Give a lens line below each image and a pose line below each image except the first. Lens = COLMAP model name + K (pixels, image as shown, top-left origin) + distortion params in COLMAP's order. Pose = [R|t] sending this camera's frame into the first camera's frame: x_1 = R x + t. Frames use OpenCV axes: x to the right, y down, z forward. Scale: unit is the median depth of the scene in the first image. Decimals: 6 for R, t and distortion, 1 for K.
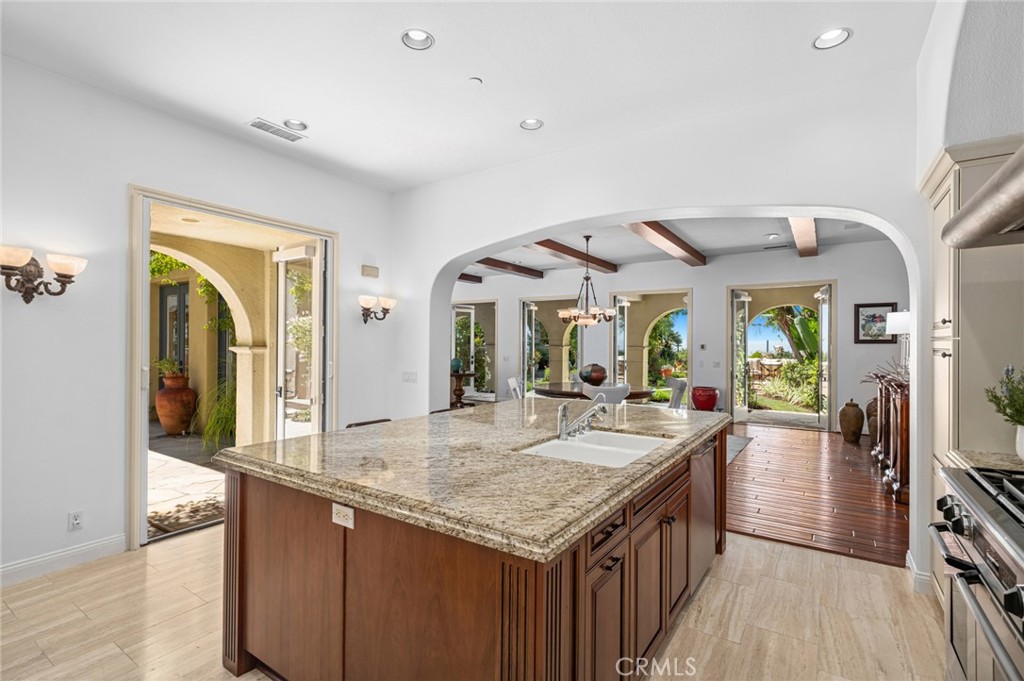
lens RADIAL K [[471.8, 0, 517.5], [0, 471.8, 341.6], [0, 0, 1]] dist [0.001401, -0.001037]
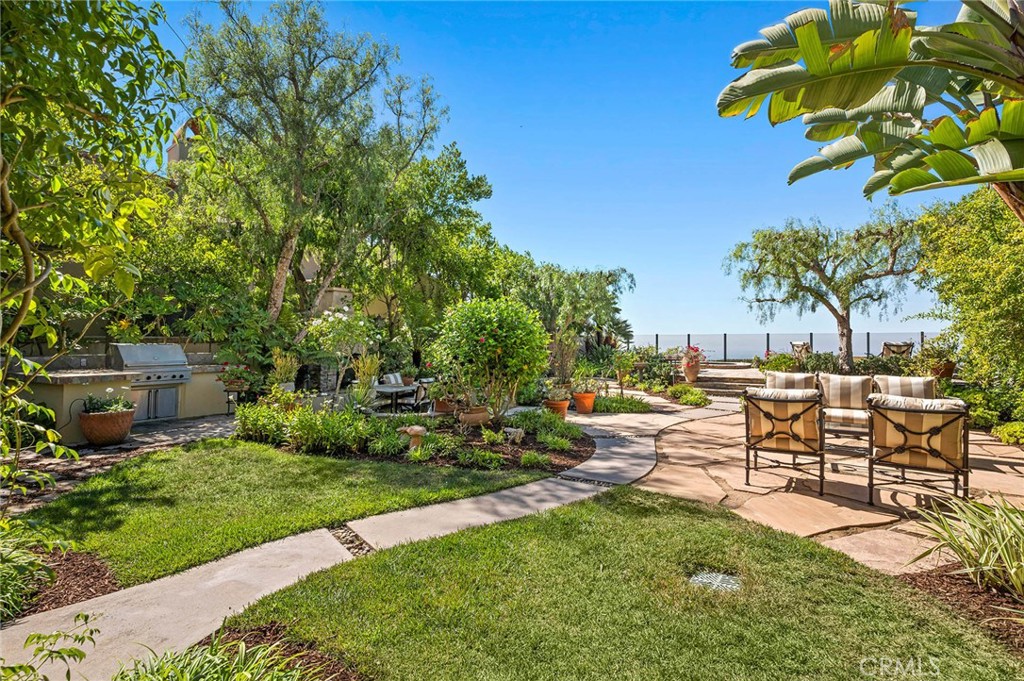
lens RADIAL K [[491.0, 0, 512.9], [0, 491.0, 340.2], [0, 0, 1]] dist [0.013032, 0.001266]
pose [[0.997359, 0.000605, 0.072622, 0.447400], [-0.000747, 0.999998, 0.001937, 0.016188], [-0.072620, -0.001986, 0.997358, 1.117876]]
